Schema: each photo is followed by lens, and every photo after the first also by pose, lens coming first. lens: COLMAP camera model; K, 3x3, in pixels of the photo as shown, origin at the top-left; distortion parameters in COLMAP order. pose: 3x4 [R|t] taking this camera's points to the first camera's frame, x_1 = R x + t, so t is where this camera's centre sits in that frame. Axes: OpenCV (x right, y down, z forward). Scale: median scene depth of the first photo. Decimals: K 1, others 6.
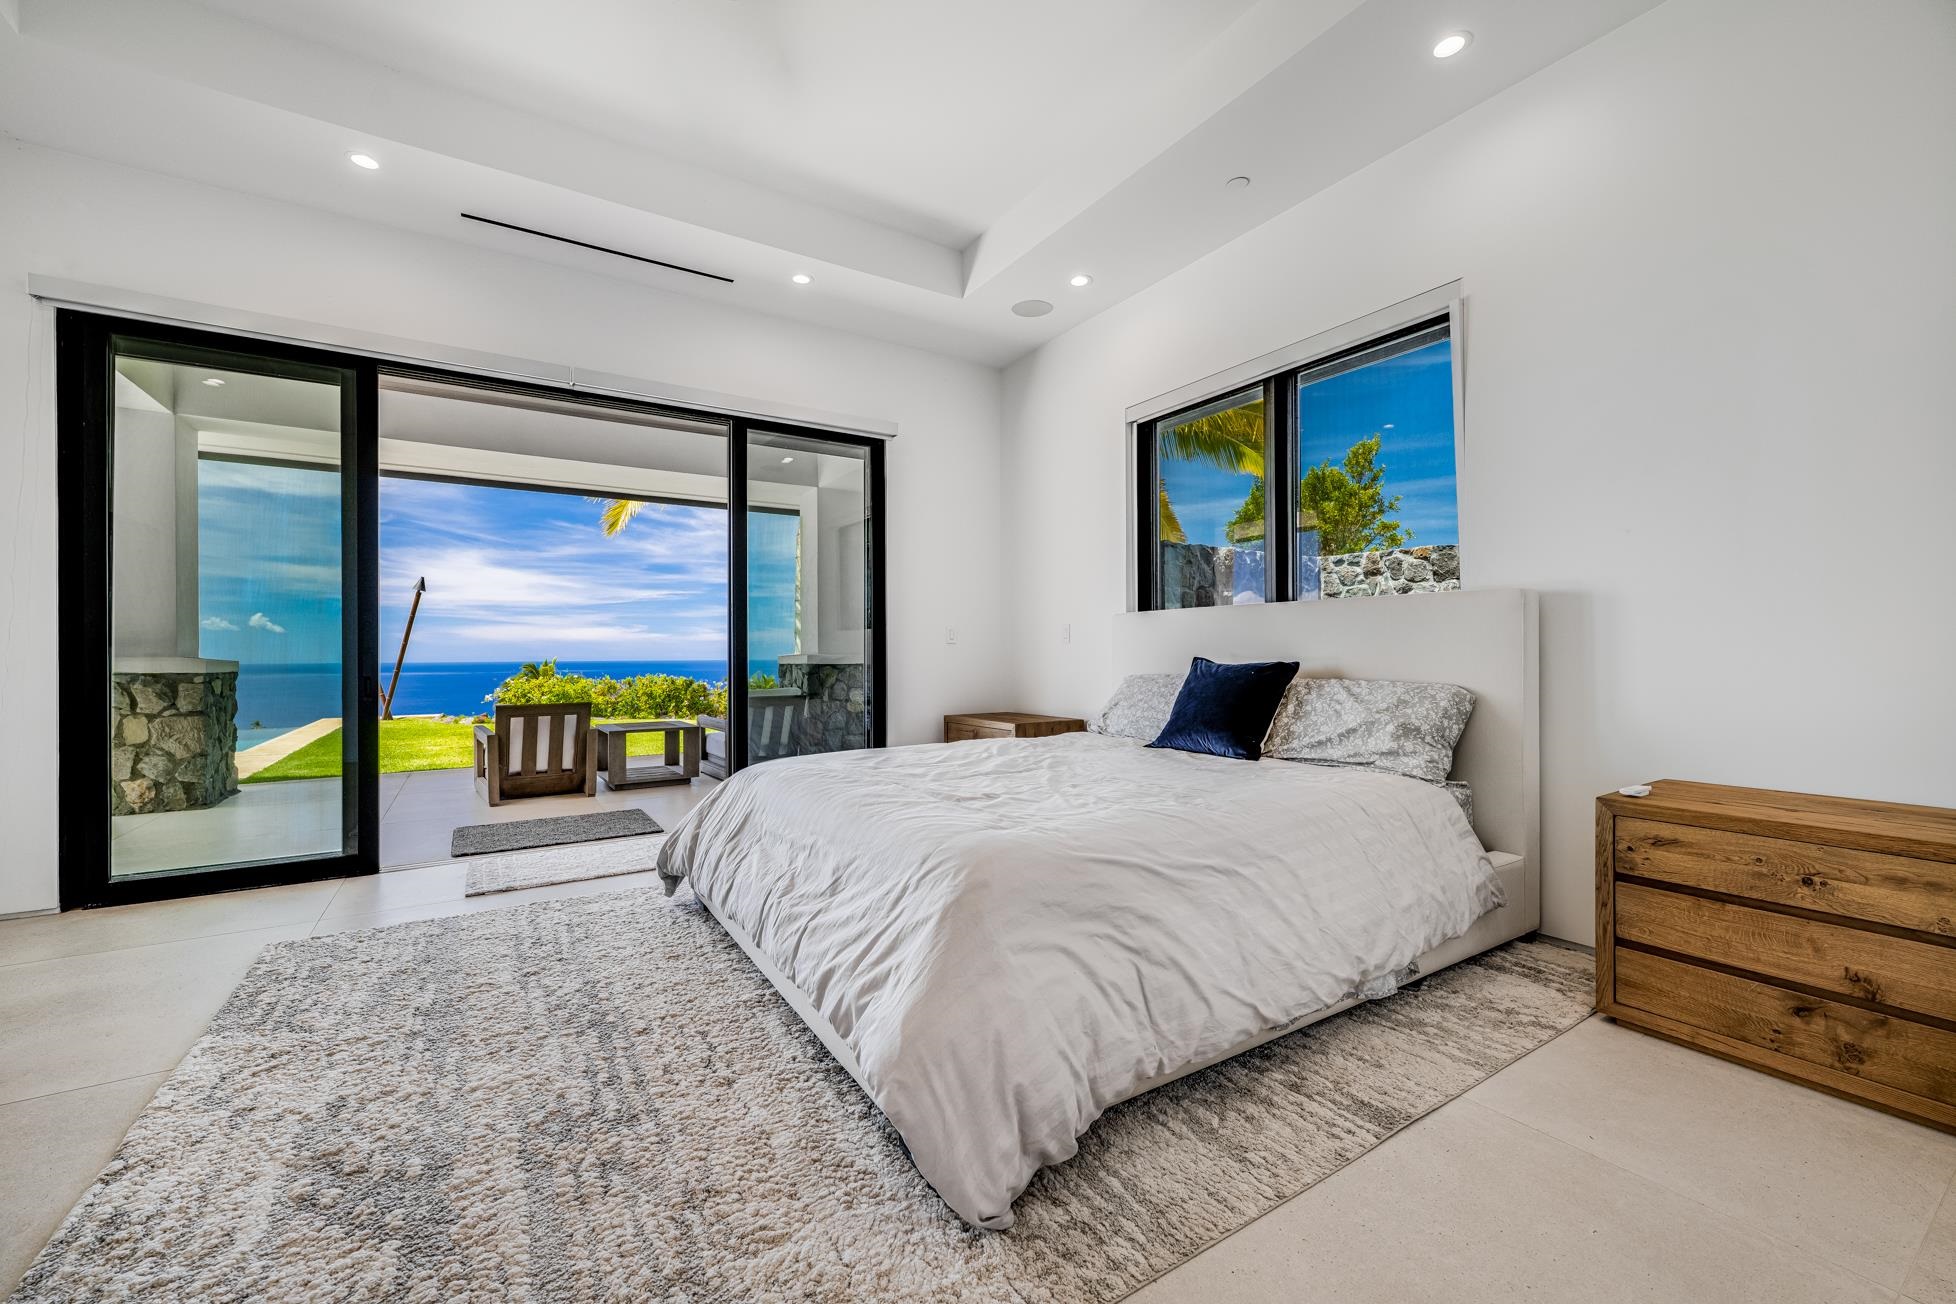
lens RADIAL K [[790.6, 0, 1001.4], [0, 790.6, 657.5], [0, 0, 1]] dist [0.000631, 0.000132]
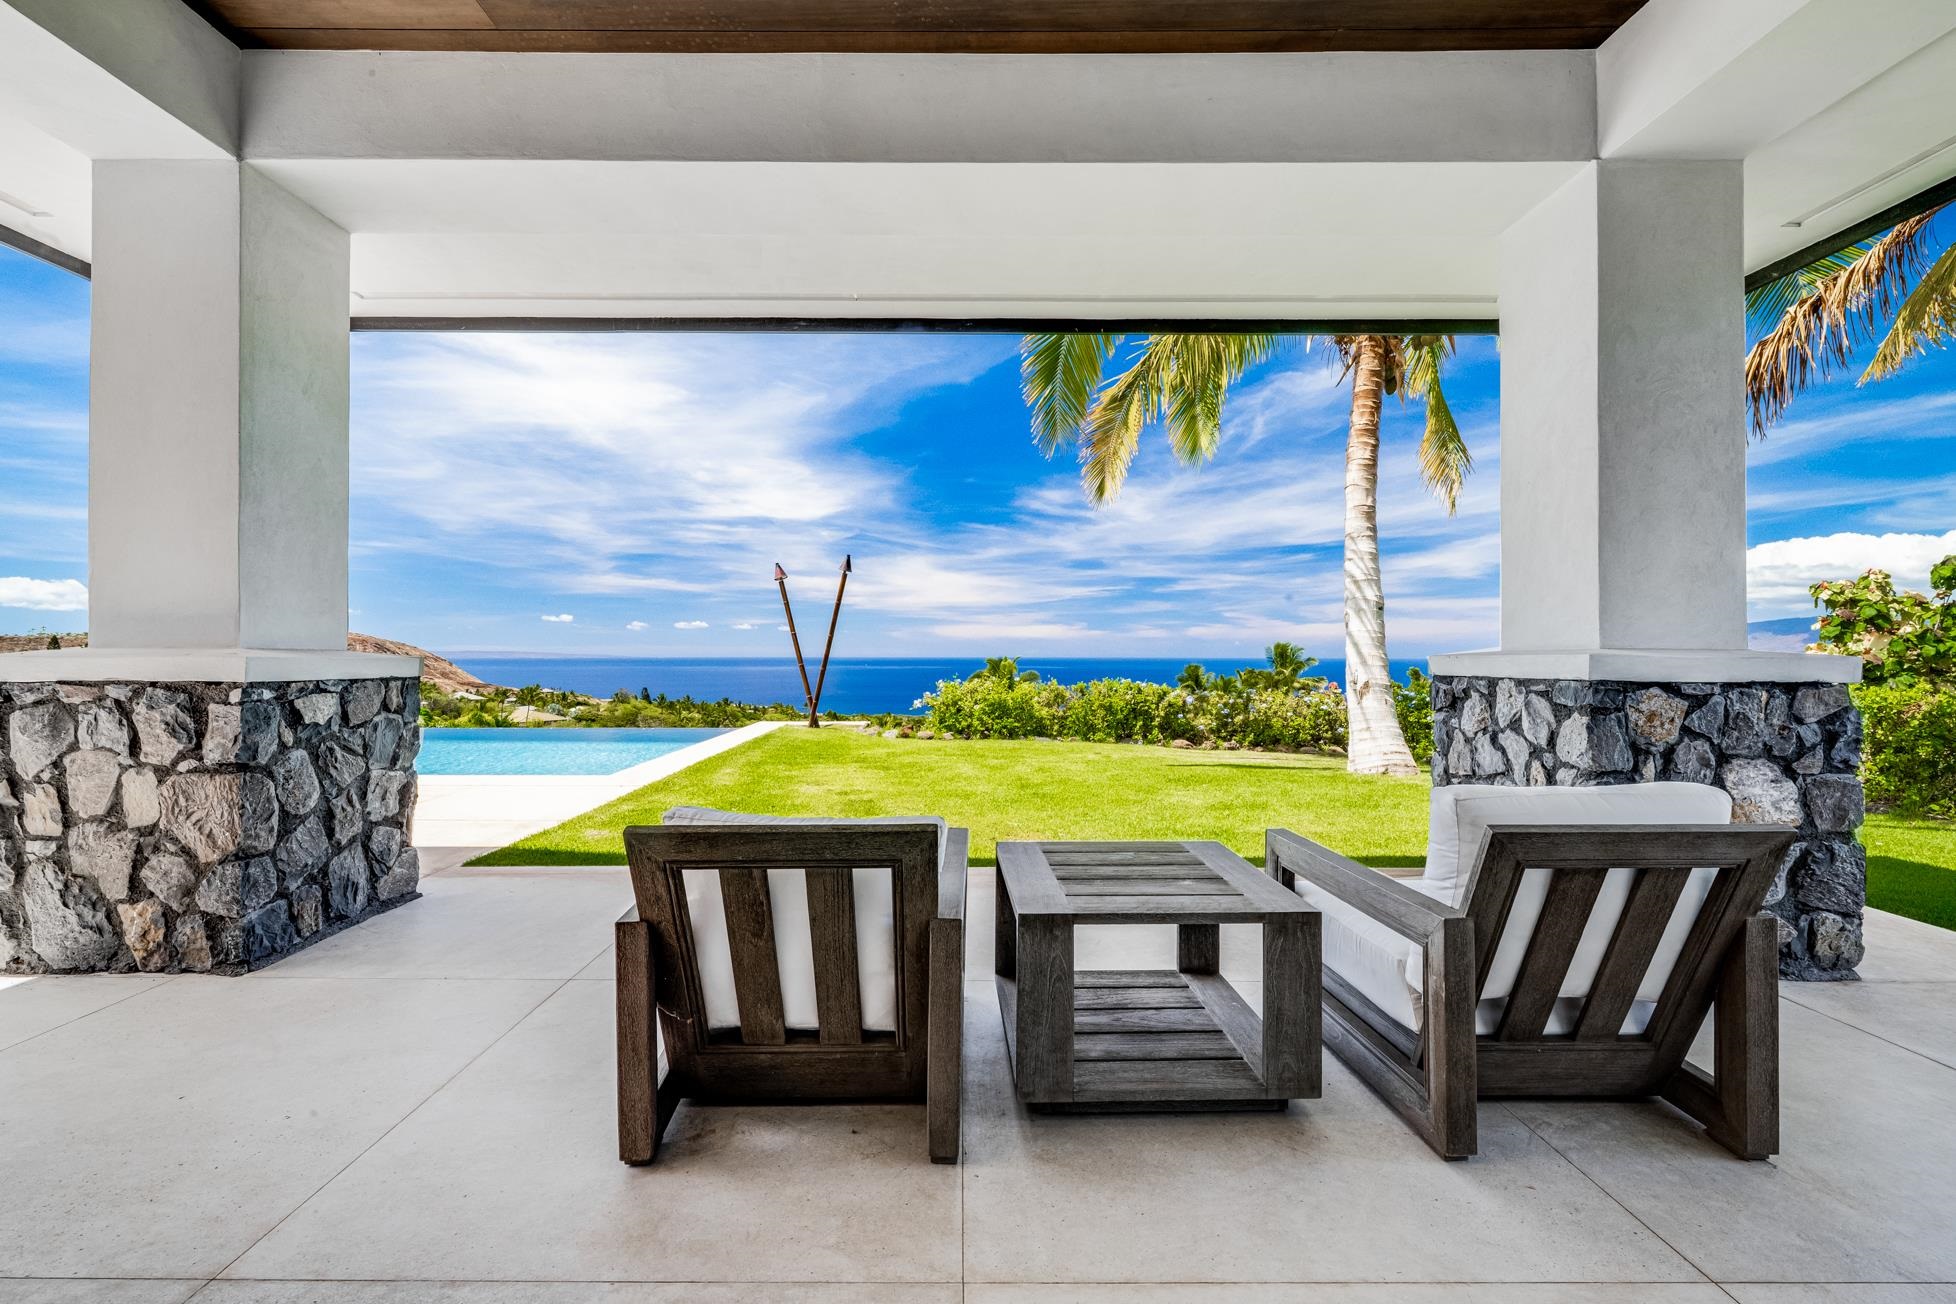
lens RADIAL K [[813.9, 0, 978.0], [0, 813.9, 652.0], [0, 0, 1]] dist [0.000490, 0.000007]
pose [[0.841357, 0.011423, -0.540359, -0.383938], [-0.012968, 0.999915, 0.000947, -0.004544], [0.540324, 0.006211, 0.841434, 0.831389]]
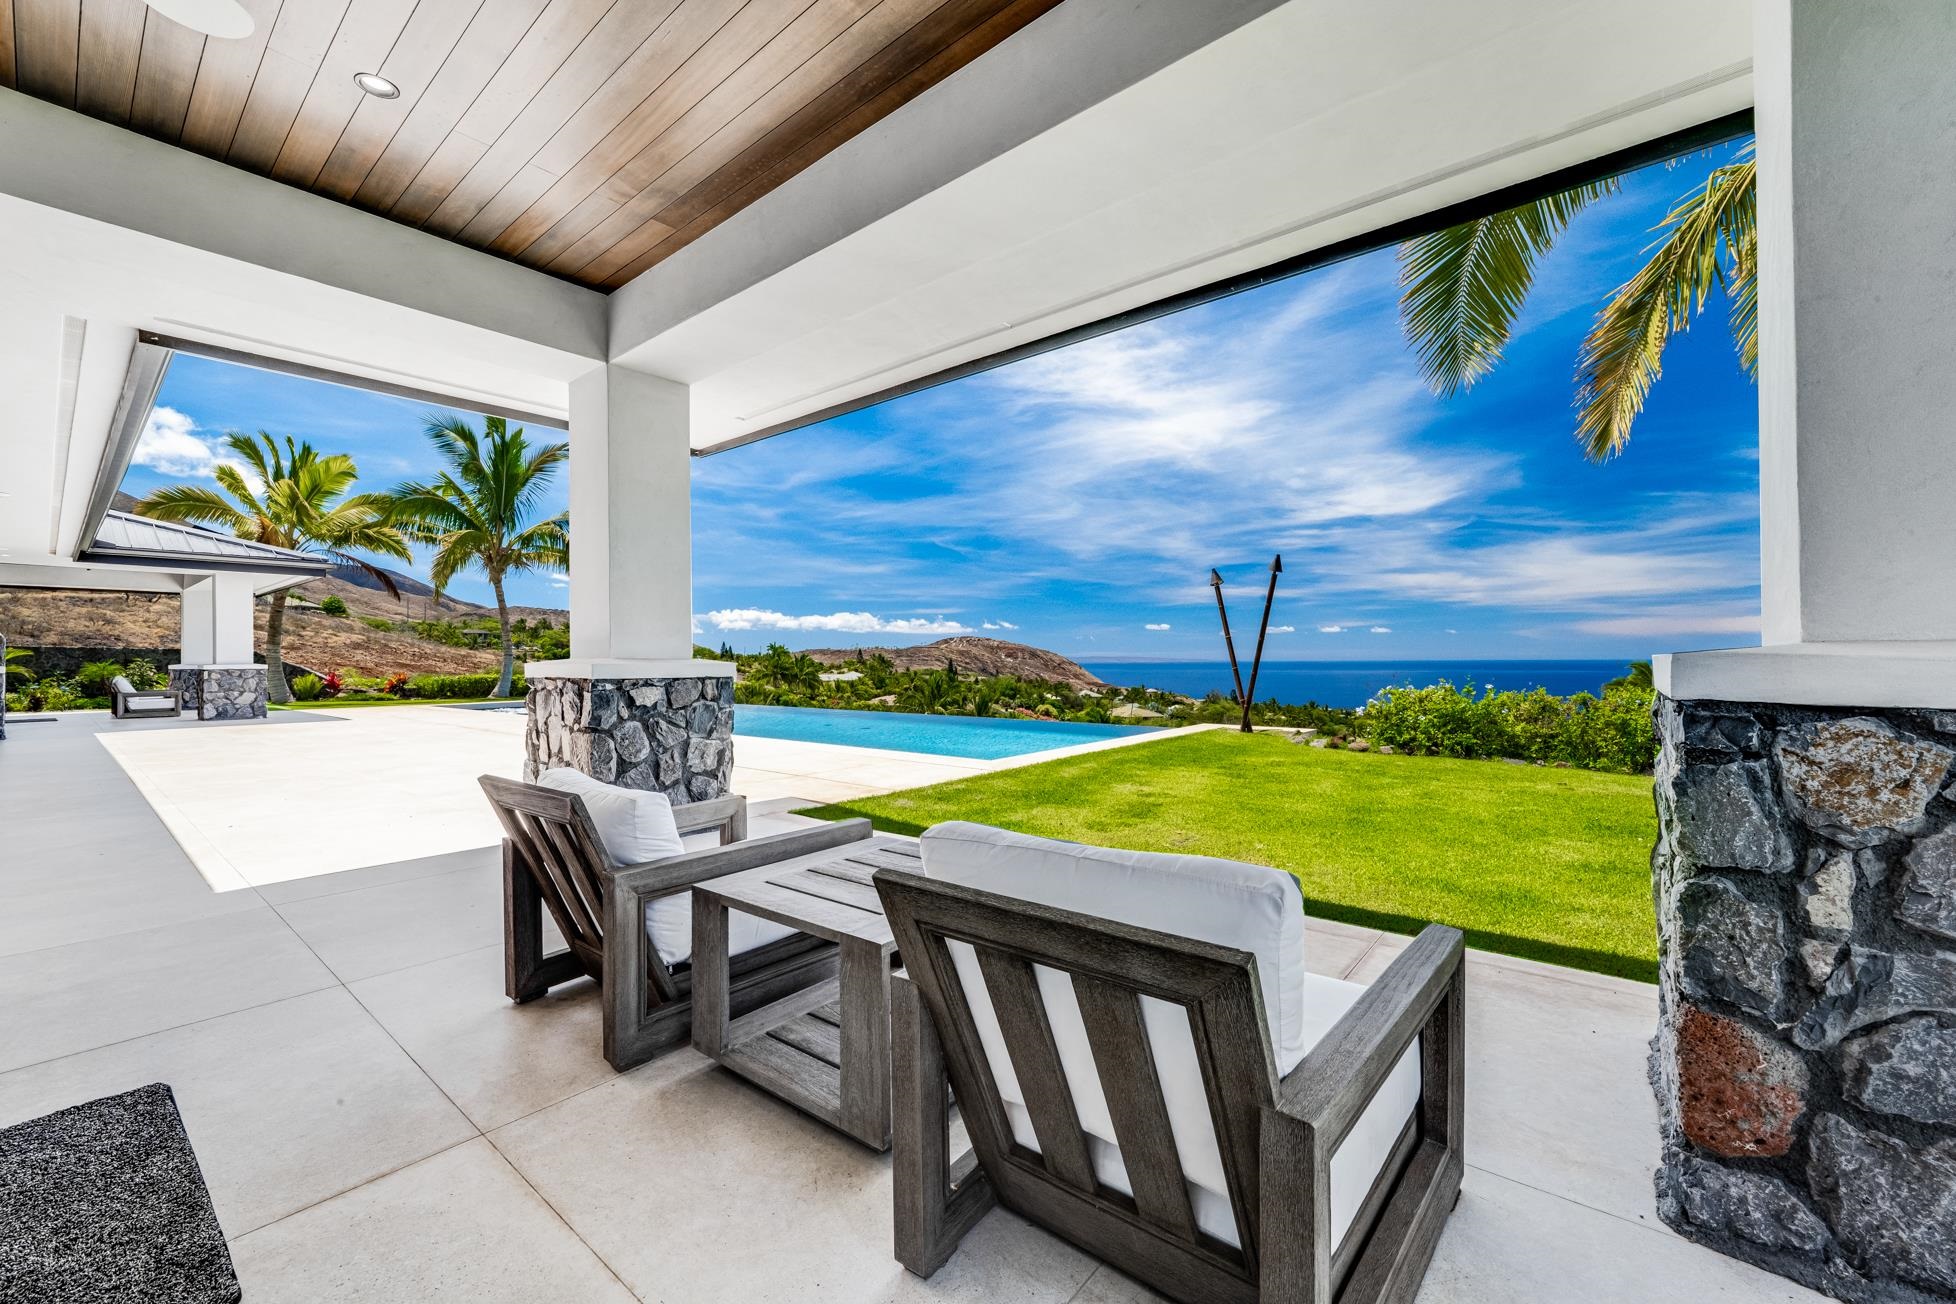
lens RADIAL K [[790.6, 0, 1001.4], [0, 790.6, 657.5], [0, 0, 1]] dist [0.000631, 0.000132]
pose [[0.297898, 0.007835, -0.954566, -0.162152], [-0.000640, 0.999968, 0.008008, -0.007967], [0.954598, -0.001775, 0.297893, 1.131138]]
